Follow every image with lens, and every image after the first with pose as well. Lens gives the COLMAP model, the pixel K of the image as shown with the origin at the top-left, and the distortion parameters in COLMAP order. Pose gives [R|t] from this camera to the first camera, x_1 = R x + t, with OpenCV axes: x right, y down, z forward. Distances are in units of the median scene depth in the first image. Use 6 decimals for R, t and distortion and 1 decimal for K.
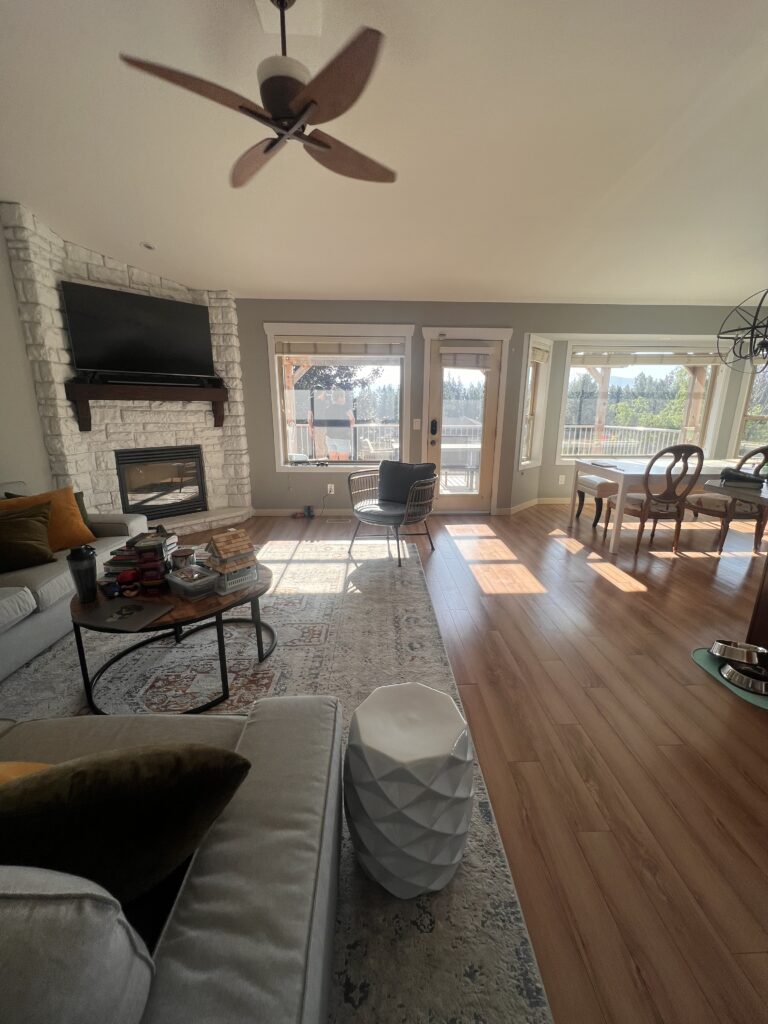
lens RADIAL K [[411.0, 0, 387.6], [0, 411.0, 507.3], [0, 0, 1]] dist [-0.001636, 0.000809]
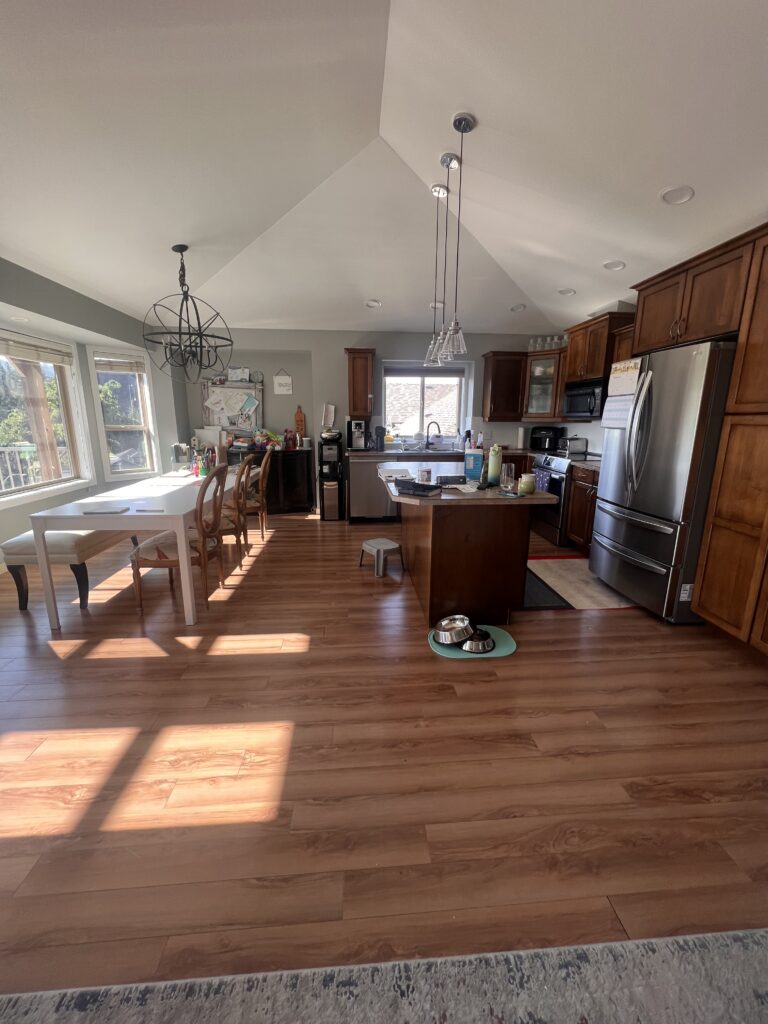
lens RADIAL K [[411.0, 0, 387.7], [0, 411.0, 511.2], [0, 0, 1]] dist [-0.001636, 0.000809]
pose [[-0.047324, -0.226950, 0.972756, -0.114683], [0.230104, 0.945179, 0.231711, -0.160208], [-0.972015, 0.234800, 0.007492, 0.623197]]
